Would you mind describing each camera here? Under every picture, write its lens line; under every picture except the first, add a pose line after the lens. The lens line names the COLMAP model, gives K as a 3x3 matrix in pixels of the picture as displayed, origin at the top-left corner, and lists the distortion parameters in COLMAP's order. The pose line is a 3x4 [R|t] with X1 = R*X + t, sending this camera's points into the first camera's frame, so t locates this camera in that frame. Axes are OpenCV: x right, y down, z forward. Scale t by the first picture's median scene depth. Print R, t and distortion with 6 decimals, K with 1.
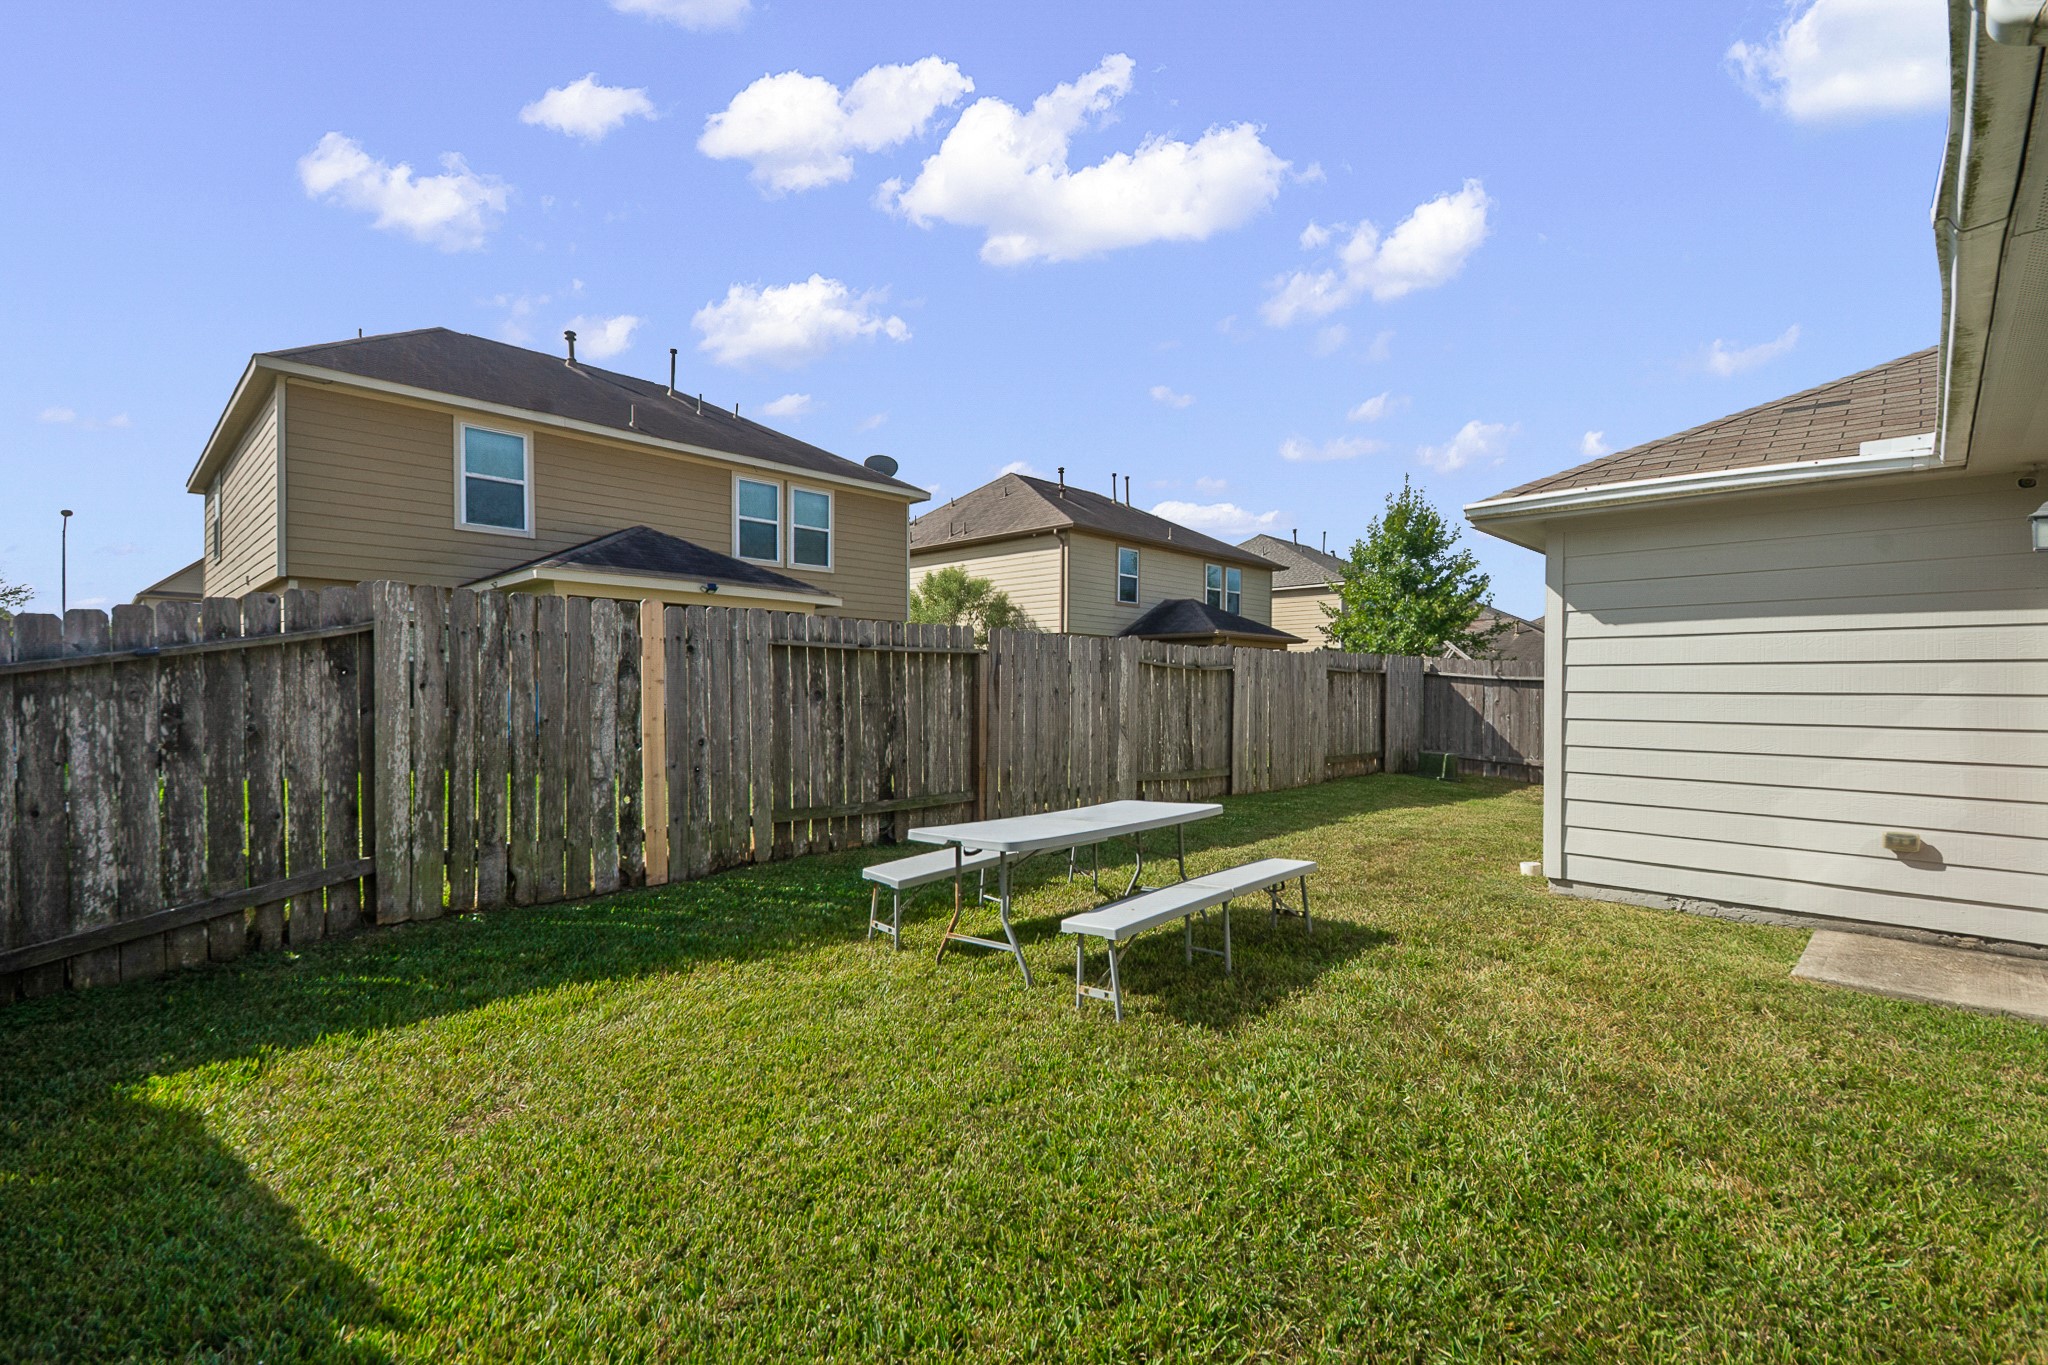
lens RADIAL K [[927.9, 0, 992.7], [0, 927.9, 695.2], [0, 0, 1]] dist [0.023972, -0.008814]
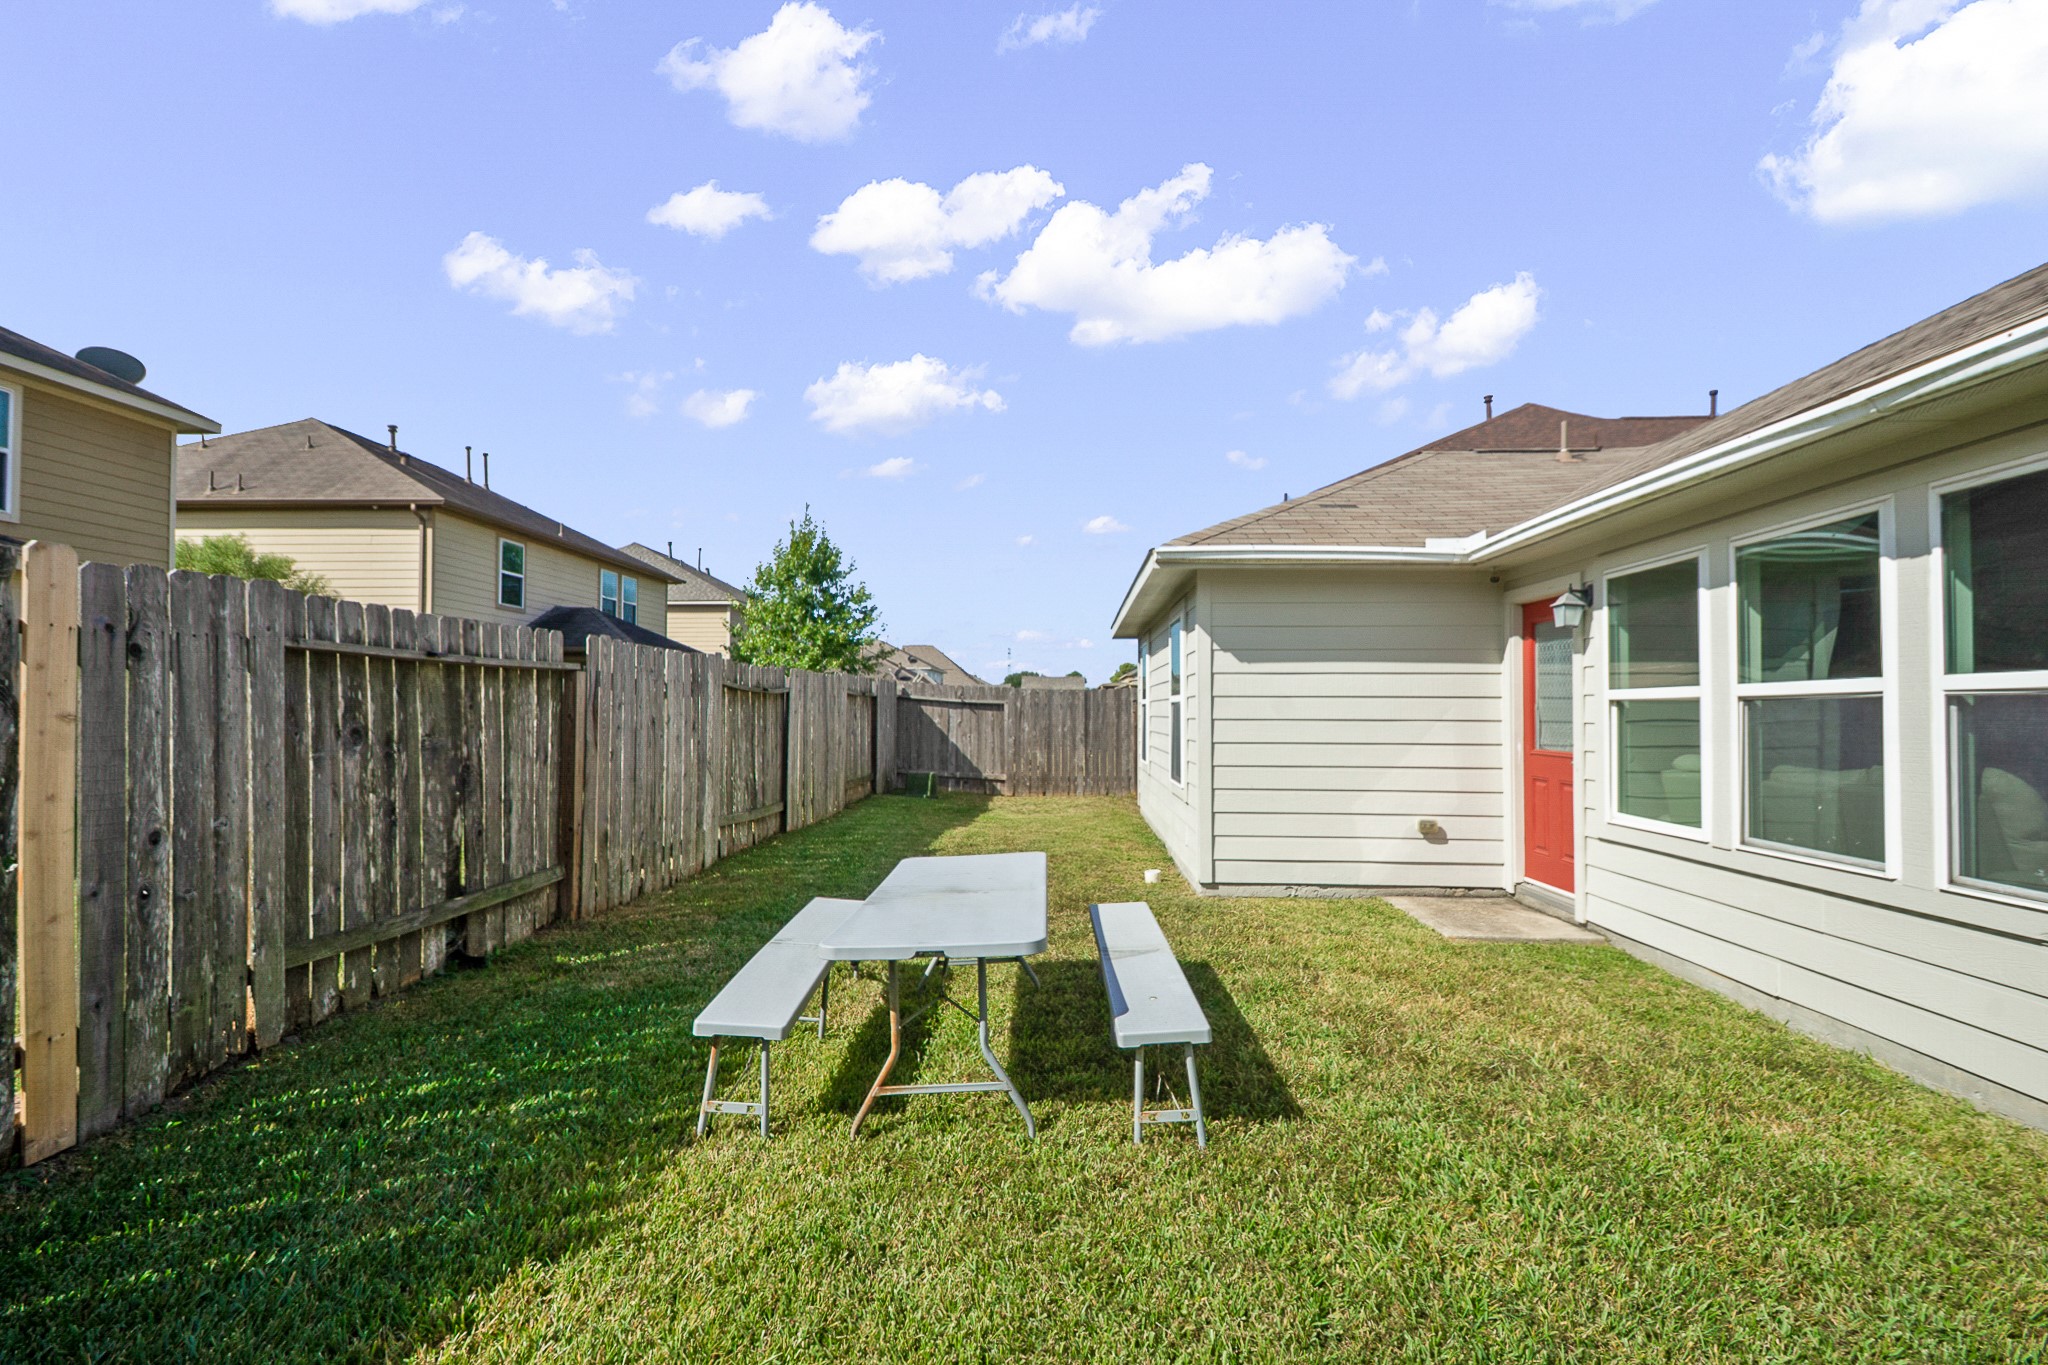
lens RADIAL K [[927.9, 0, 1033.8], [0, 927.9, 686.5], [0, 0, 1]] dist [0.023972, -0.008814]
pose [[0.725364, 0.013398, 0.688235, -0.265199], [0.006379, 0.999637, -0.026182, -0.011978], [-0.688336, 0.023382, 0.725016, 0.253940]]
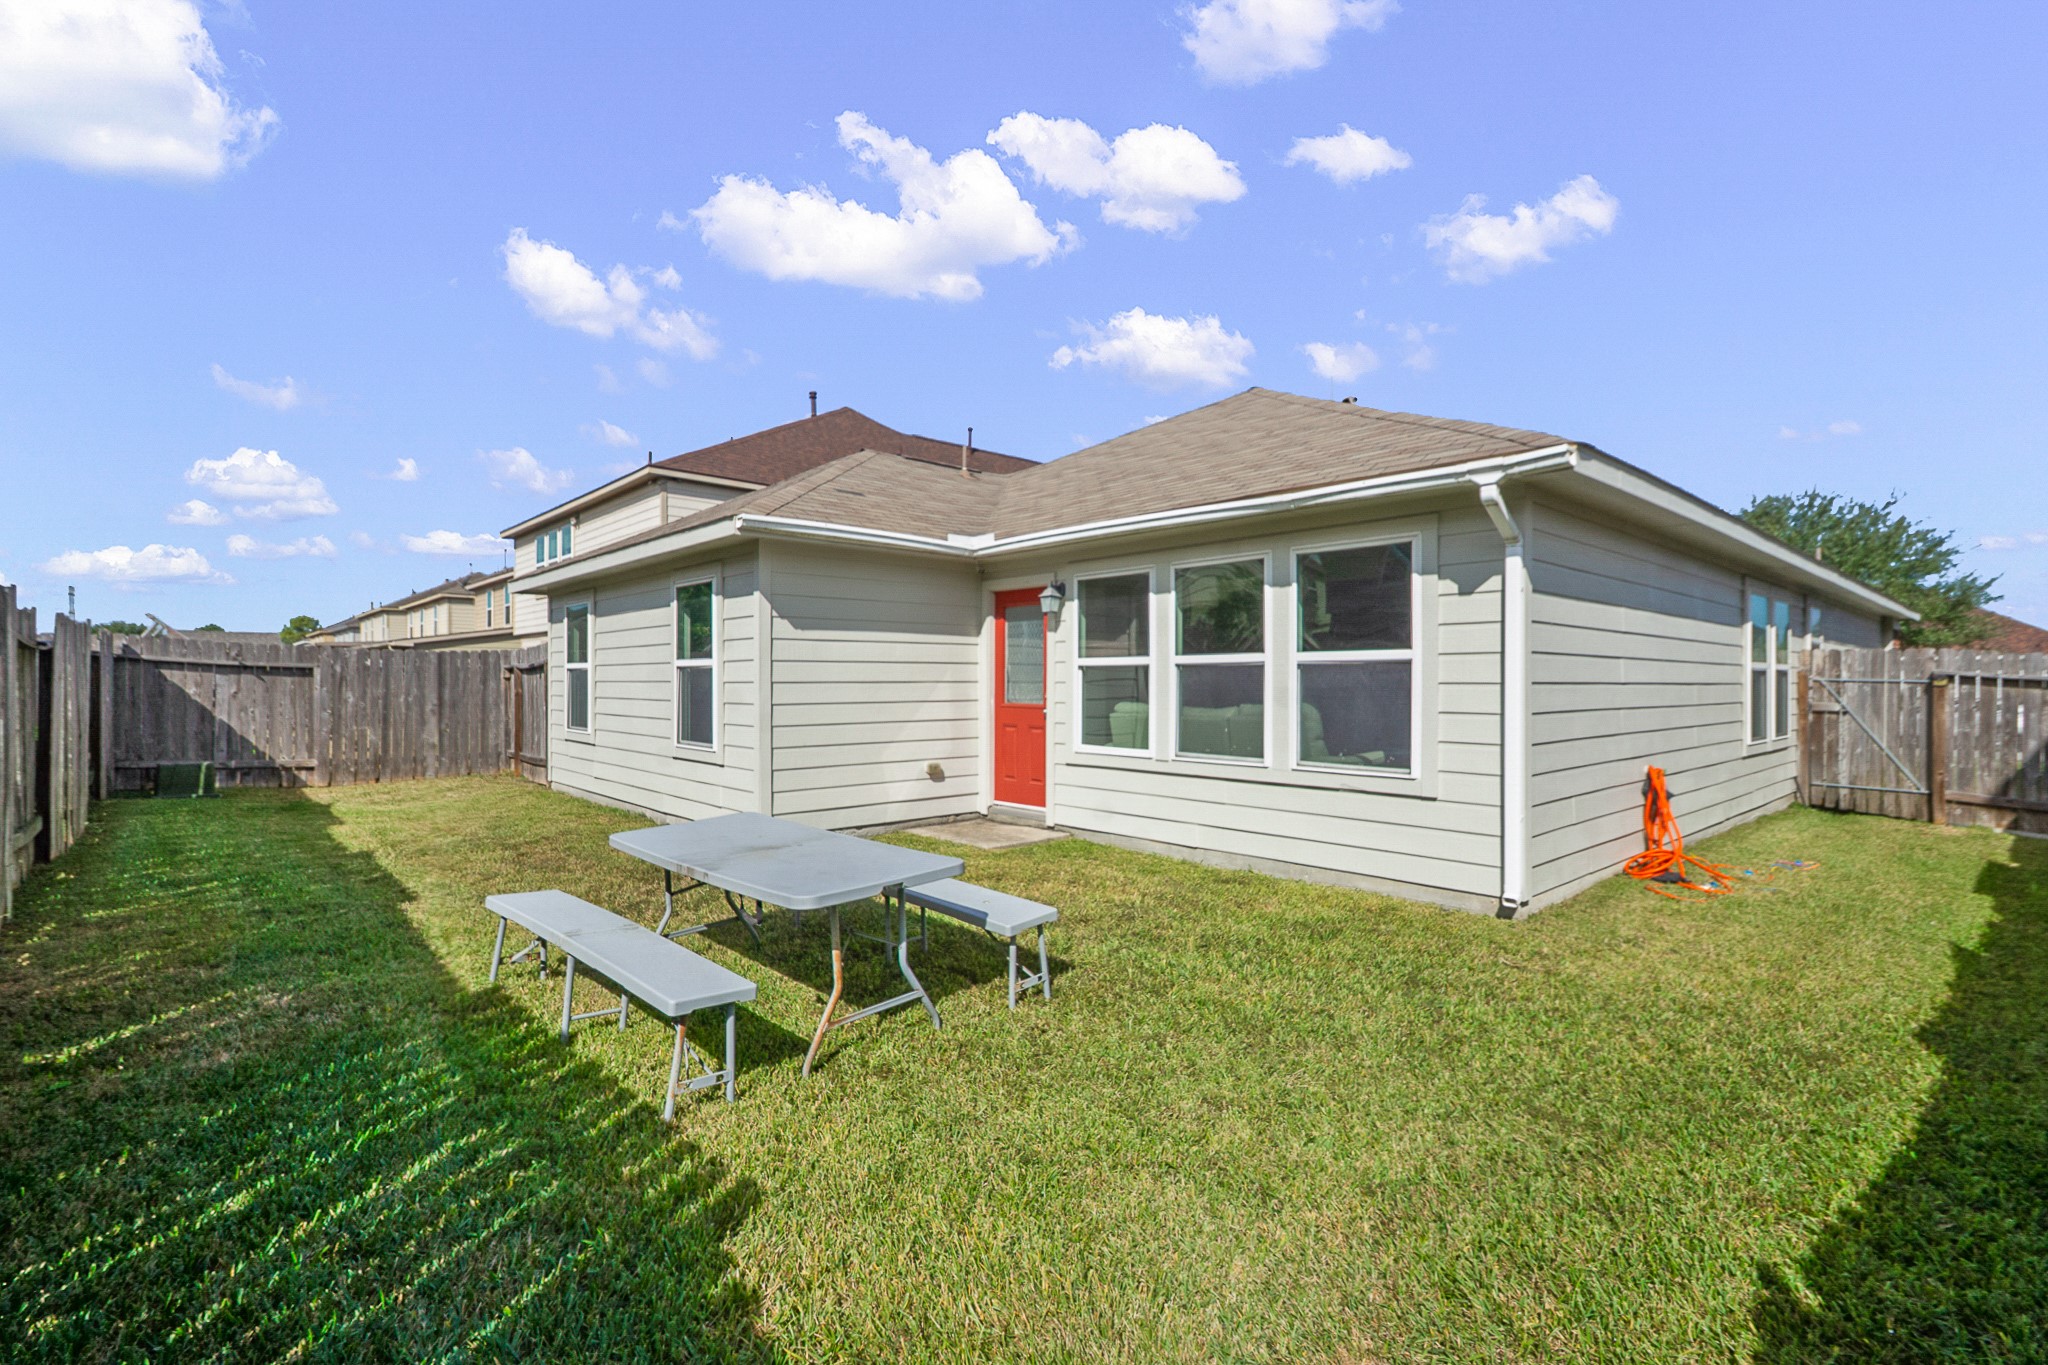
lens RADIAL K [[927.9, 0, 1055.9], [0, 927.9, 678.0], [0, 0, 1]] dist [0.023972, -0.008814]
pose [[0.016887, -0.007158, 0.999832, -0.462895], [0.008040, 0.999943, 0.007023, -0.011658], [-0.999825, 0.007920, 0.016944, 0.480671]]
